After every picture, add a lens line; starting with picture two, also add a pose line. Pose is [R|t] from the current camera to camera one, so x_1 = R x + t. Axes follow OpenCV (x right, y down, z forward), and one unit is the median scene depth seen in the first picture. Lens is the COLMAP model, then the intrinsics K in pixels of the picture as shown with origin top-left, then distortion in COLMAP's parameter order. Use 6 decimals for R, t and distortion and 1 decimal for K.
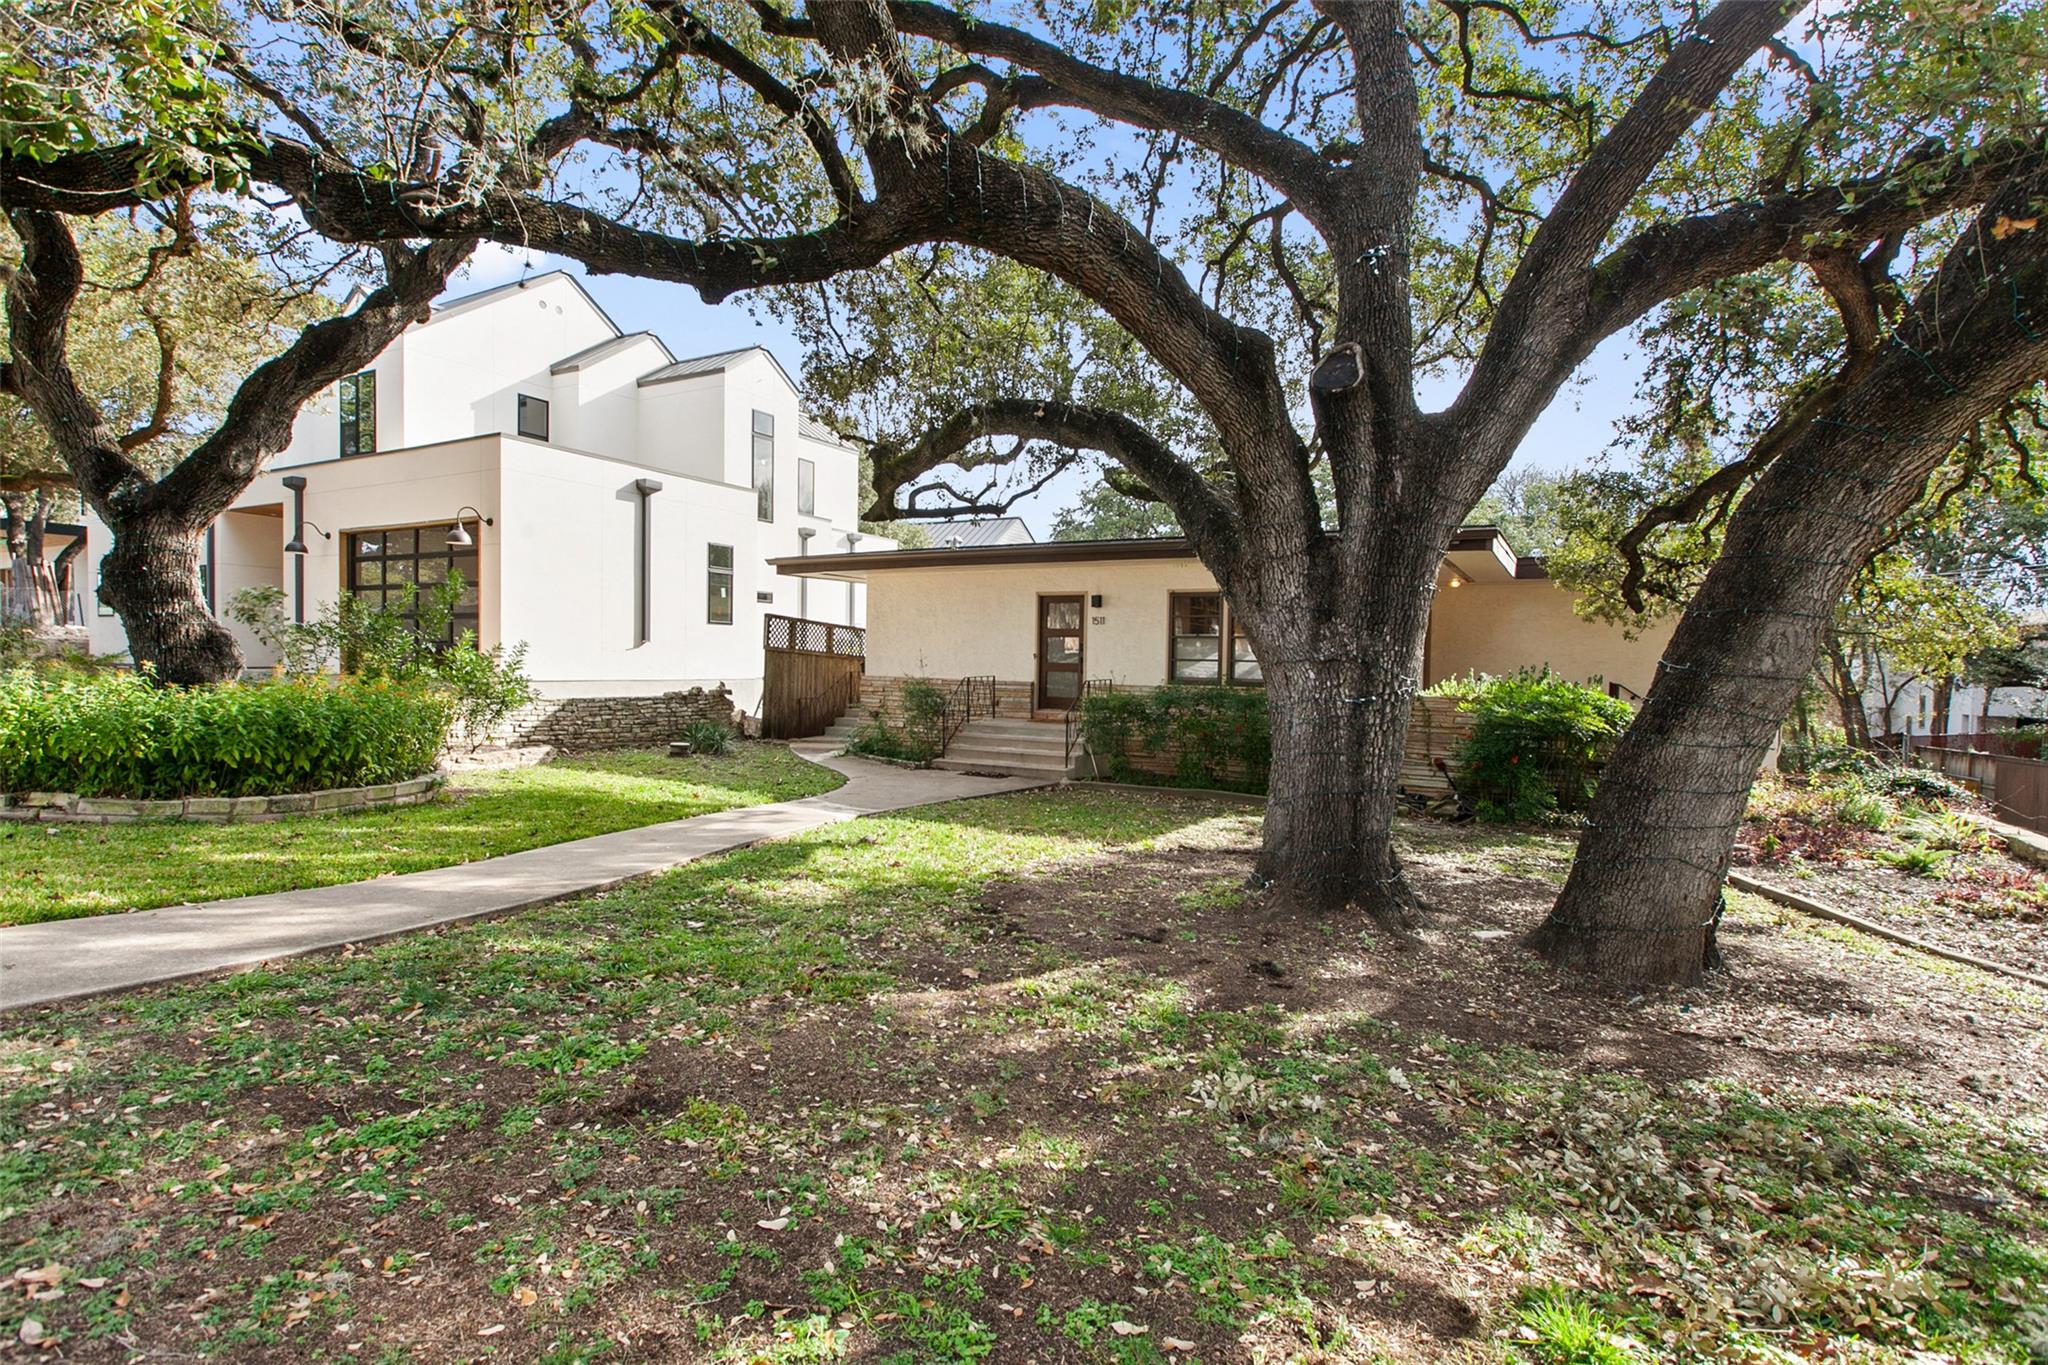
lens RADIAL K [[931.5, 0, 1014.1], [0, 931.5, 645.4], [0, 0, 1]] dist [-0.000628, -0.000586]
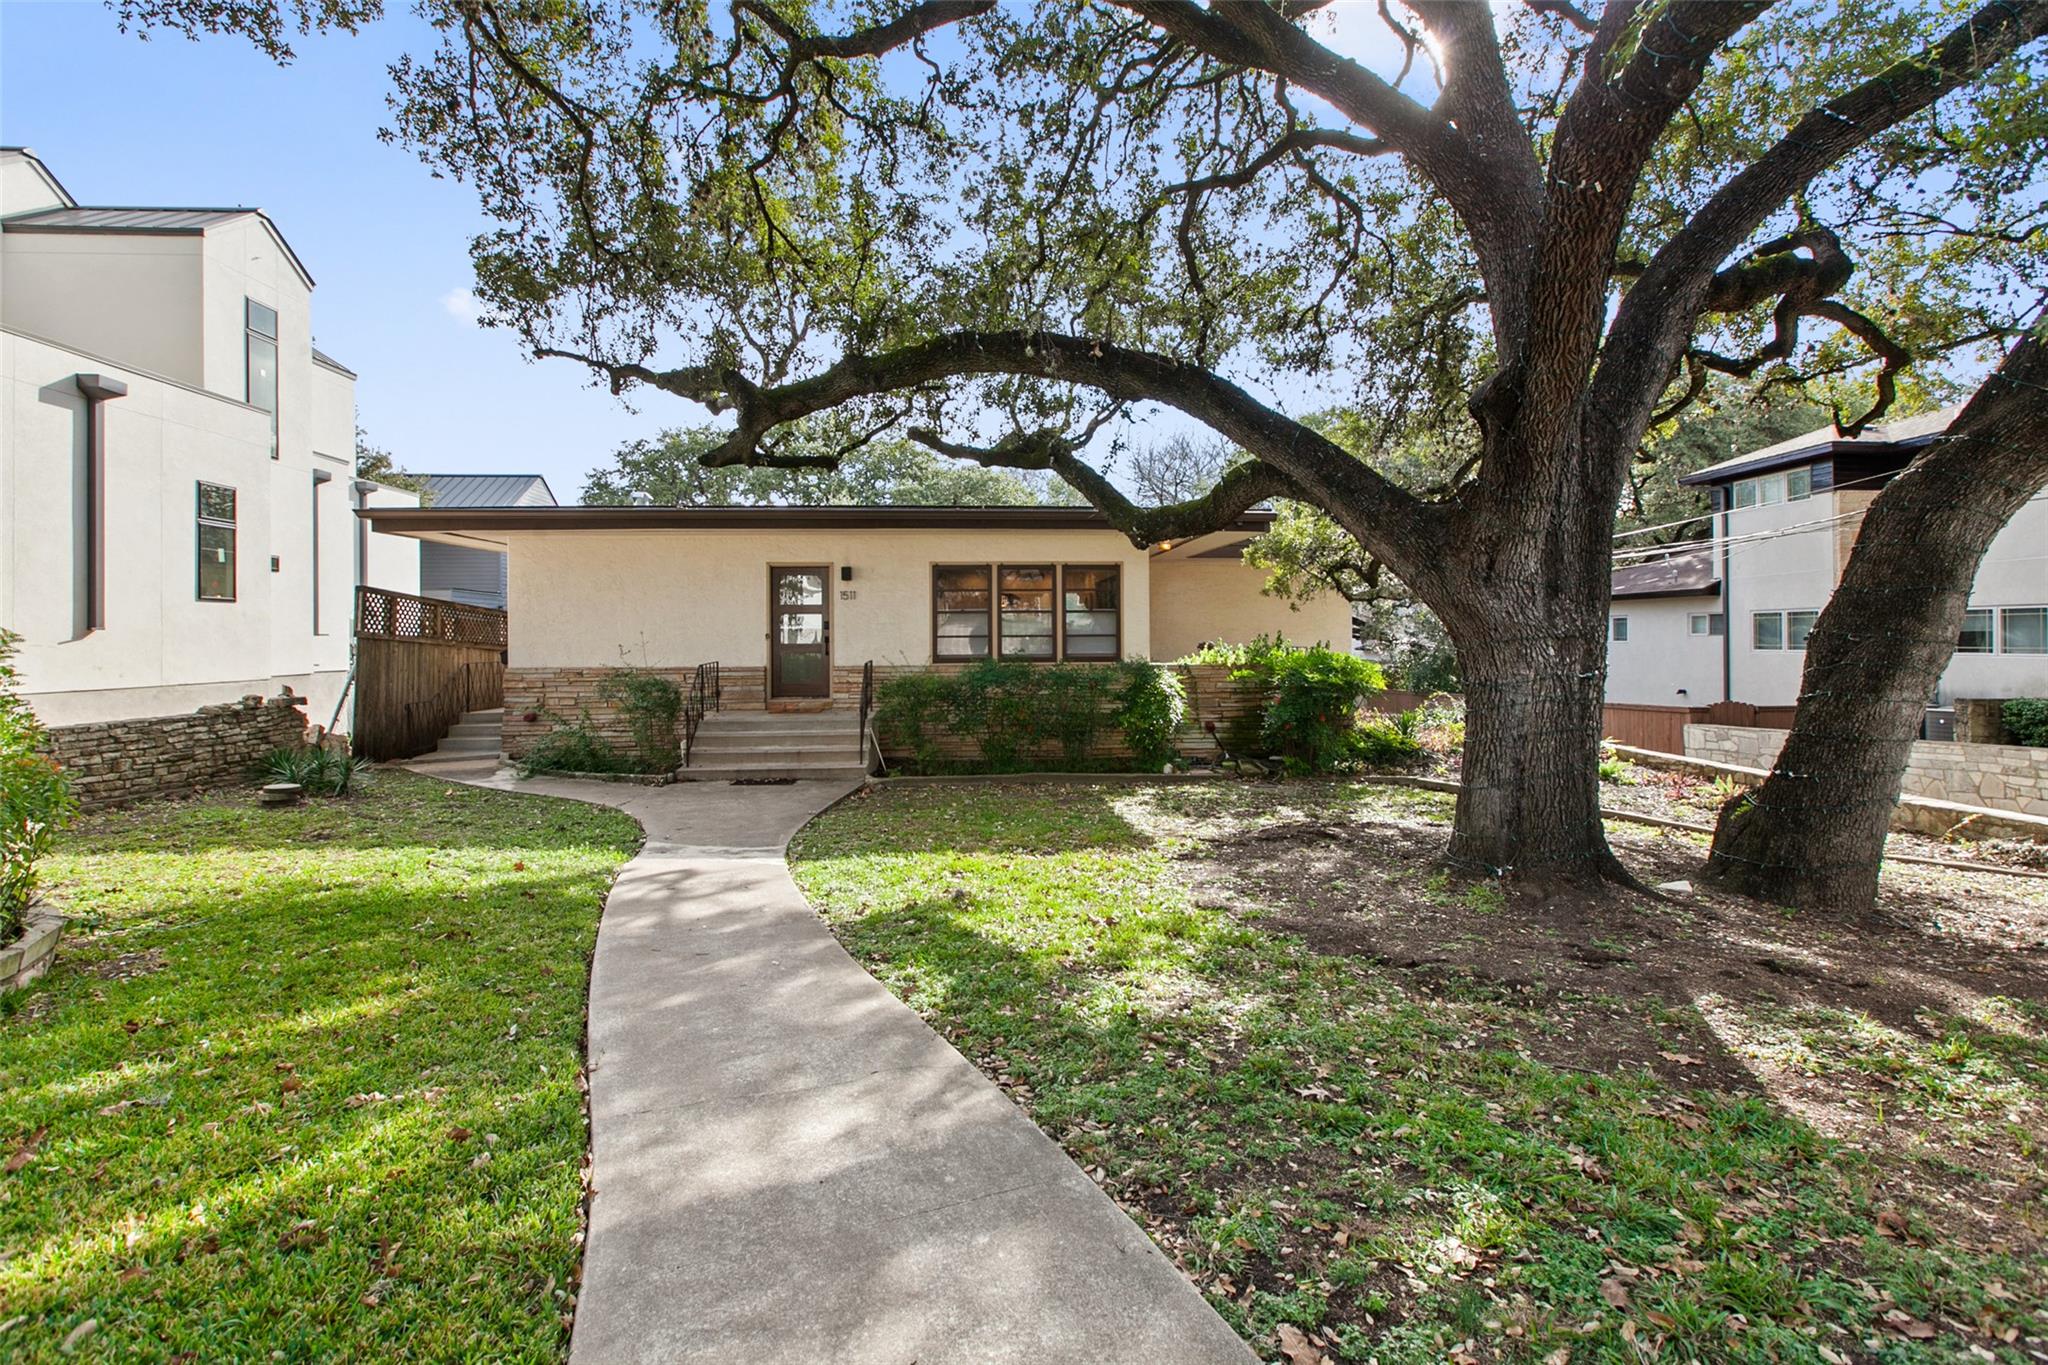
lens RADIAL K [[909.9, 0, 1023.7], [0, 909.9, 599.2], [0, 0, 1]] dist [0.000357, 0.000329]
pose [[0.847475, -0.003566, 0.530823, -0.222900], [0.014915, 0.999743, -0.017098, -0.005268], [-0.530625, 0.022407, 0.847310, 0.159878]]
